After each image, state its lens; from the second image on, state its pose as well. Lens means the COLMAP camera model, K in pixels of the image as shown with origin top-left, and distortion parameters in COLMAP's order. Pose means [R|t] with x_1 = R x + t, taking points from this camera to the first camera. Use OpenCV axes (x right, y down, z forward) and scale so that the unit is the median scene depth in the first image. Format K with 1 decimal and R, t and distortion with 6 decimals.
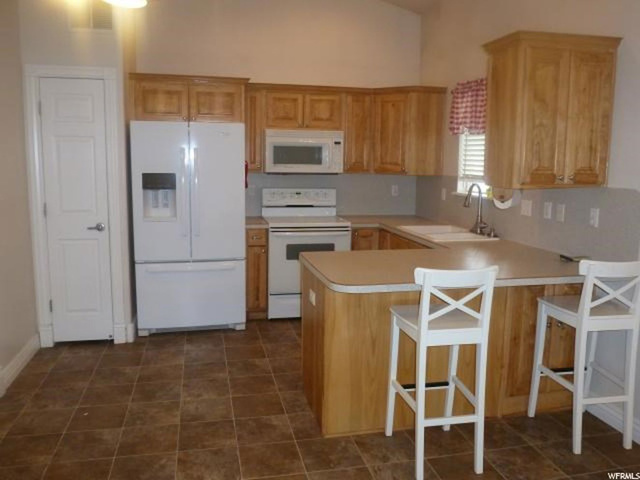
lens RADIAL K [[526.5, 0, 320.0], [0, 526.5, 240.0], [0, 0, 1]] dist [-0.051396, -0.000163]
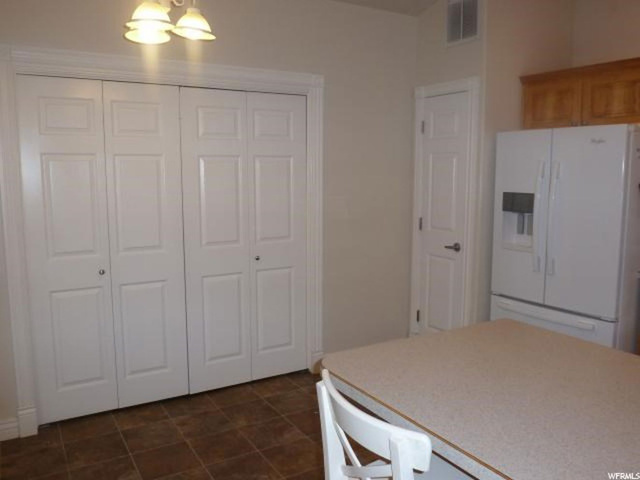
lens RADIAL K [[511.7, 0, 320.0], [0, 511.7, 240.0], [0, 0, 1]] dist [-0.092748, -0.000523]
pose [[0.335006, 0.115831, -0.935069, 0.304500], [-0.130496, 0.988554, 0.075704, -0.064685], [0.933136, 0.096661, 0.346287, 0.390031]]
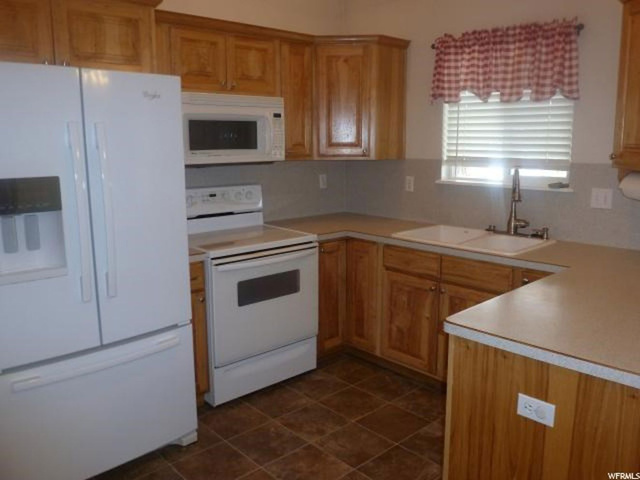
lens RADIAL K [[526.5, 0, 320.0], [0, 526.5, 240.0], [0, 0, 1]] dist [-0.051396, -0.000163]
pose [[0.862828, -0.112540, 0.492812, -0.275538], [0.094829, 0.993630, 0.060879, -0.068090], [-0.496524, -0.005795, 0.868004, 0.424063]]
